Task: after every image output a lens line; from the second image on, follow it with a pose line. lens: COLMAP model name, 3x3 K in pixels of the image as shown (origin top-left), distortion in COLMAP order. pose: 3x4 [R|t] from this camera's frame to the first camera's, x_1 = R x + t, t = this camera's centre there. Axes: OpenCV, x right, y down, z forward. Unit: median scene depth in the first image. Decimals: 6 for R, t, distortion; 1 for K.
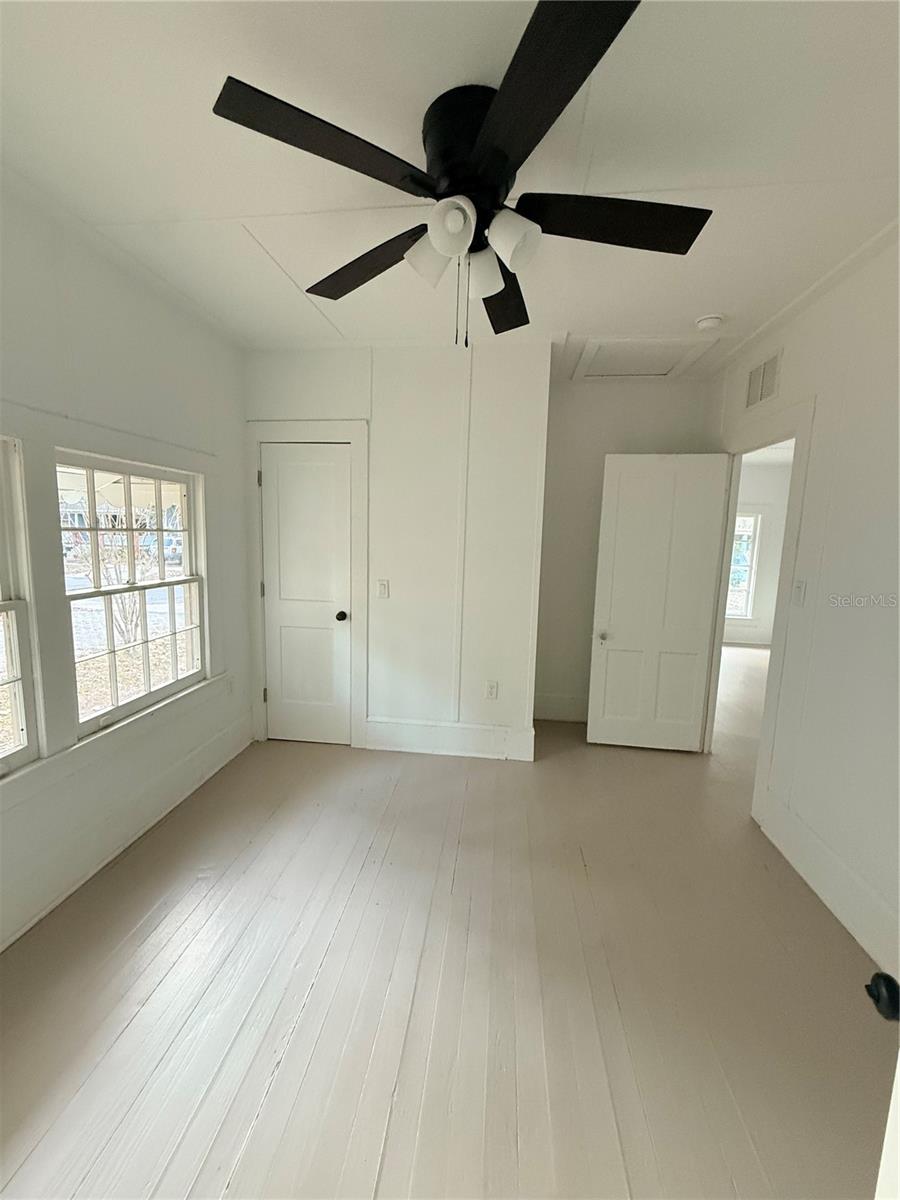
lens RADIAL K [[480.1, 0, 451.4], [0, 480.1, 595.5], [0, 0, 1]] dist [0.001974, 0.000069]
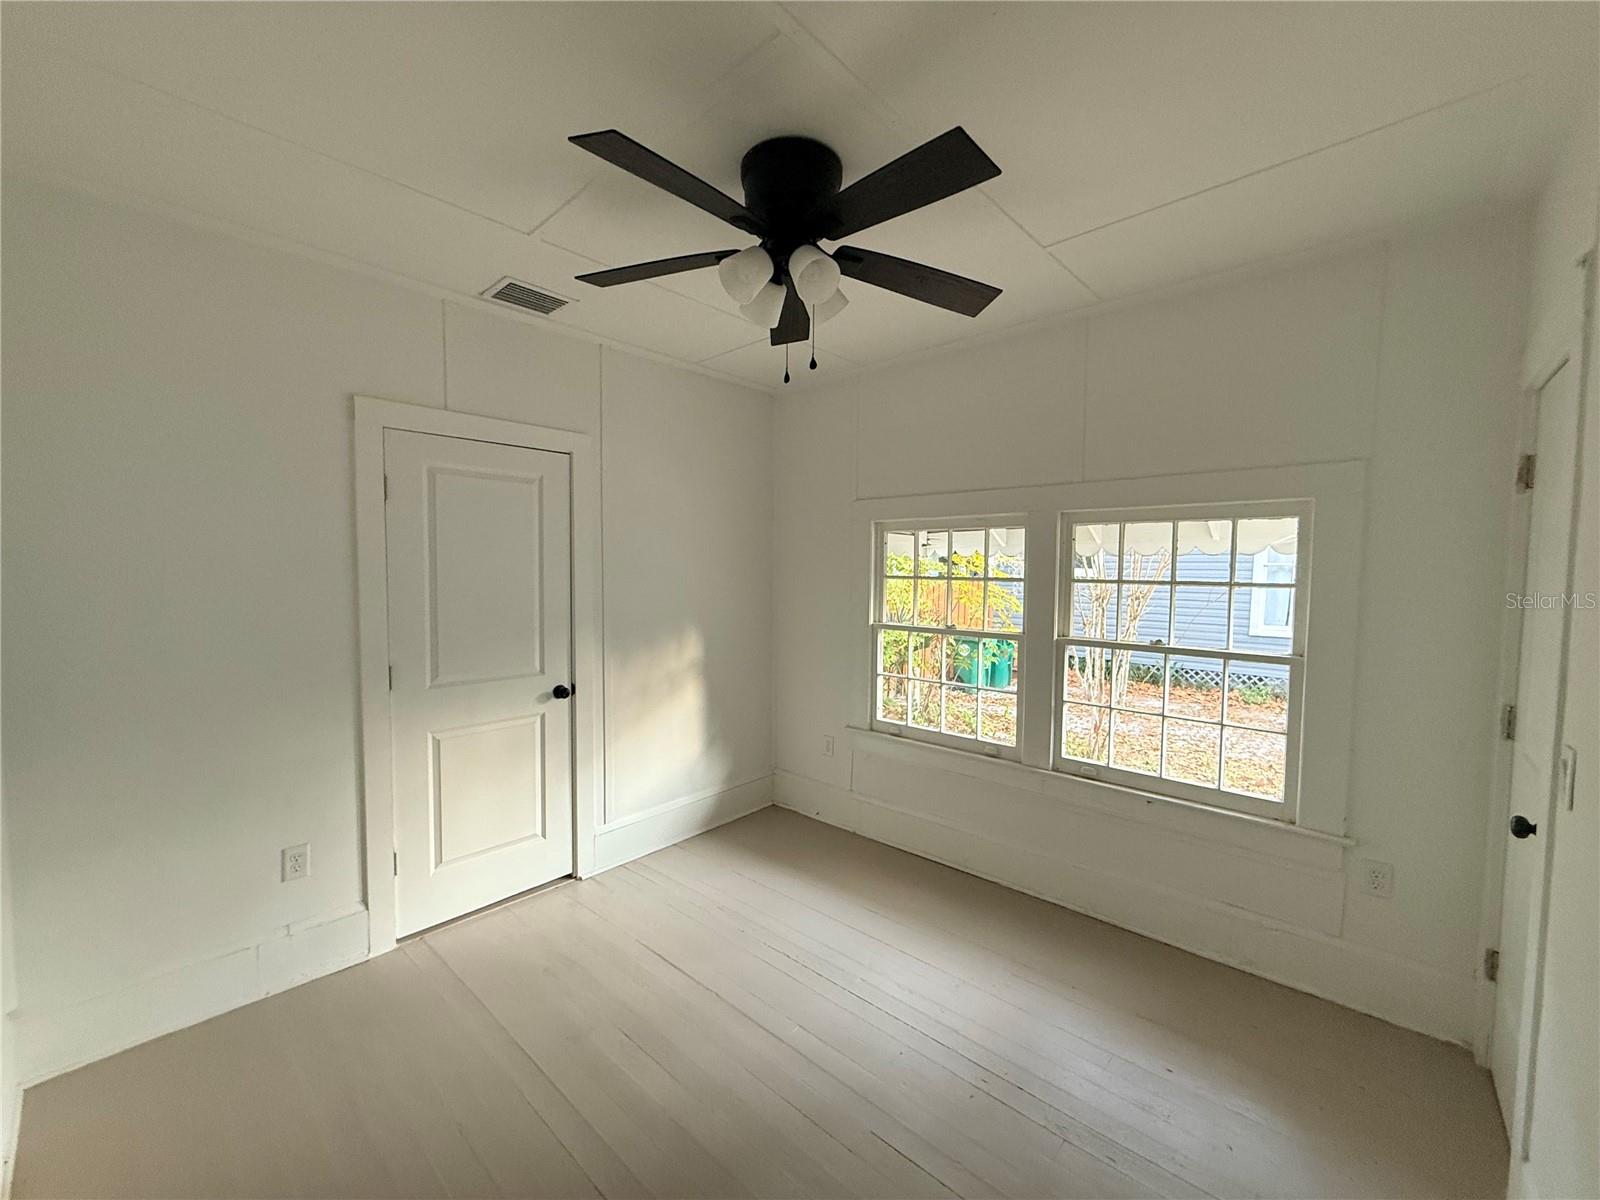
lens RADIAL K [[640.1, 0, 812.2], [0, 640.1, 605.1], [0, 0, 1]] dist [0.001974, 0.000069]
pose [[-0.568504, 0.013207, -0.822575, 0.472651], [-0.138126, 0.984145, 0.111264, -0.100483], [0.811002, 0.176873, -0.557666, 0.821605]]
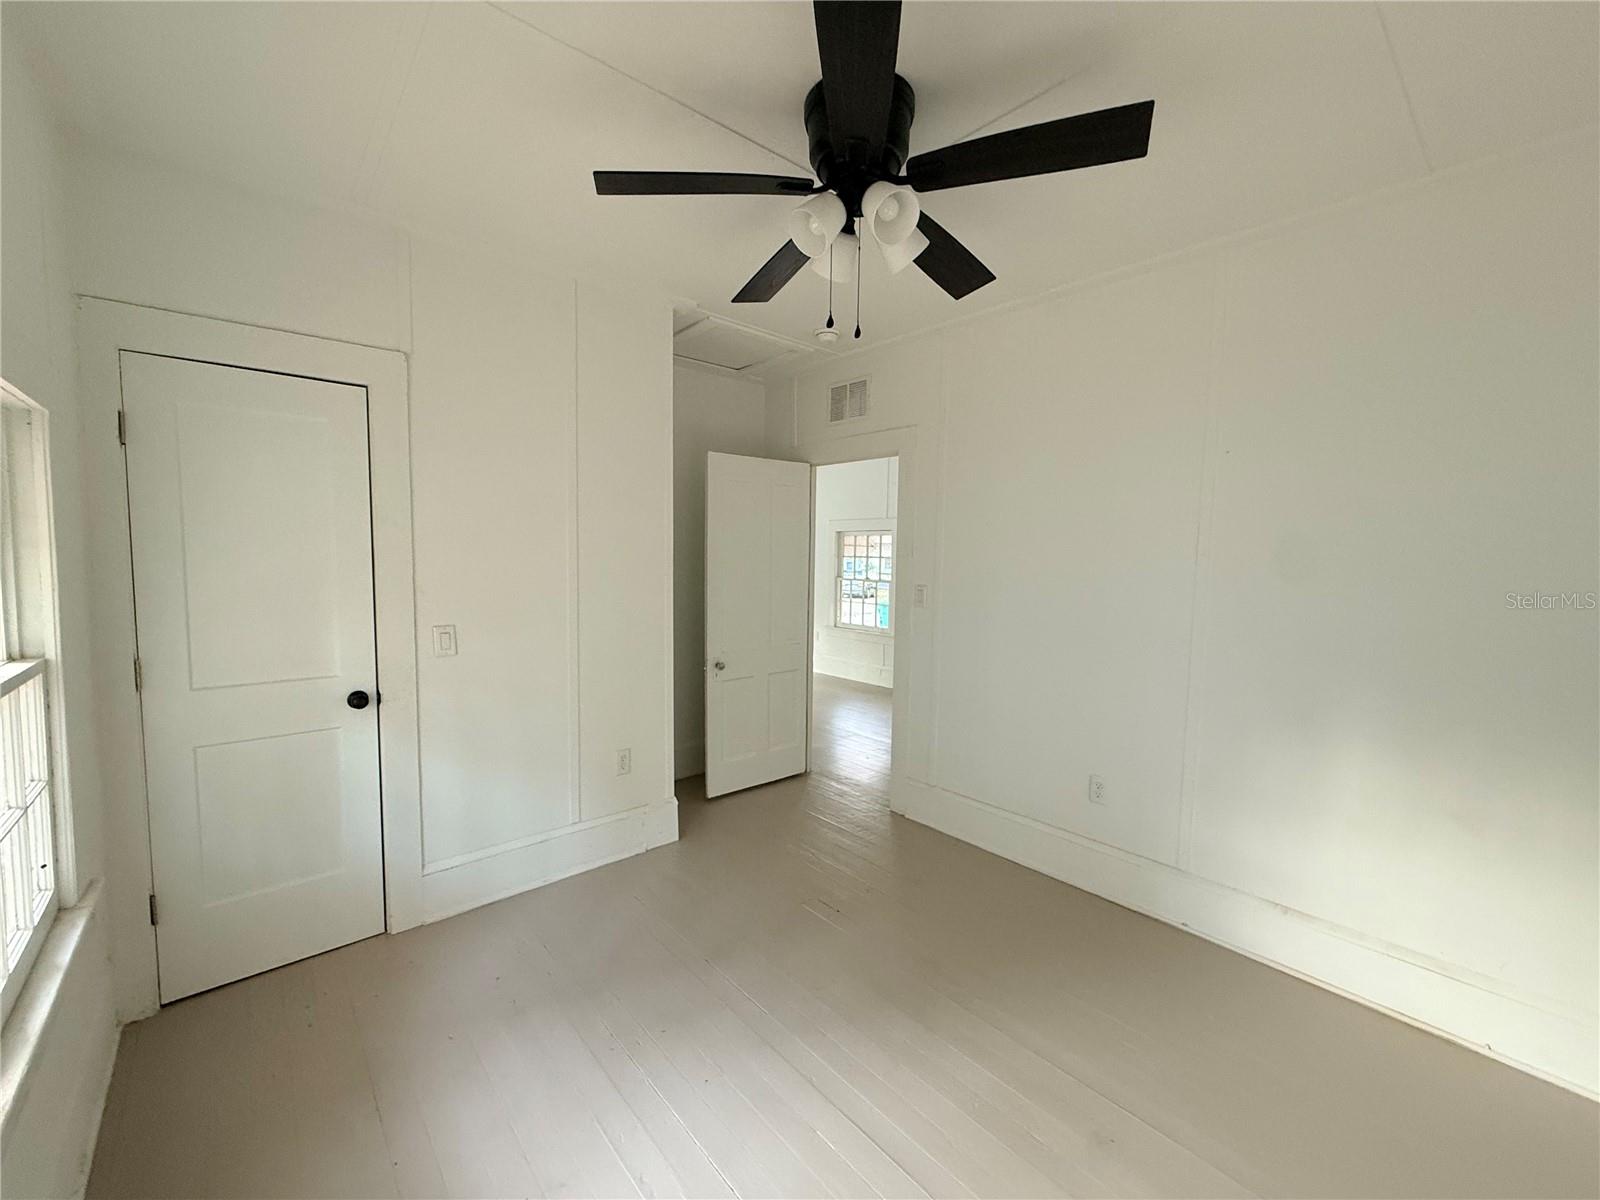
lens RADIAL K [[640.1, 0, 788.9], [0, 640.1, 596.5], [0, 0, 1]] dist [0.001974, 0.000069]
pose [[0.673048, -0.068087, 0.736458, -0.436837], [0.097898, 0.995193, 0.002538, -0.027388], [-0.733091, 0.070389, 0.676478, 0.150854]]
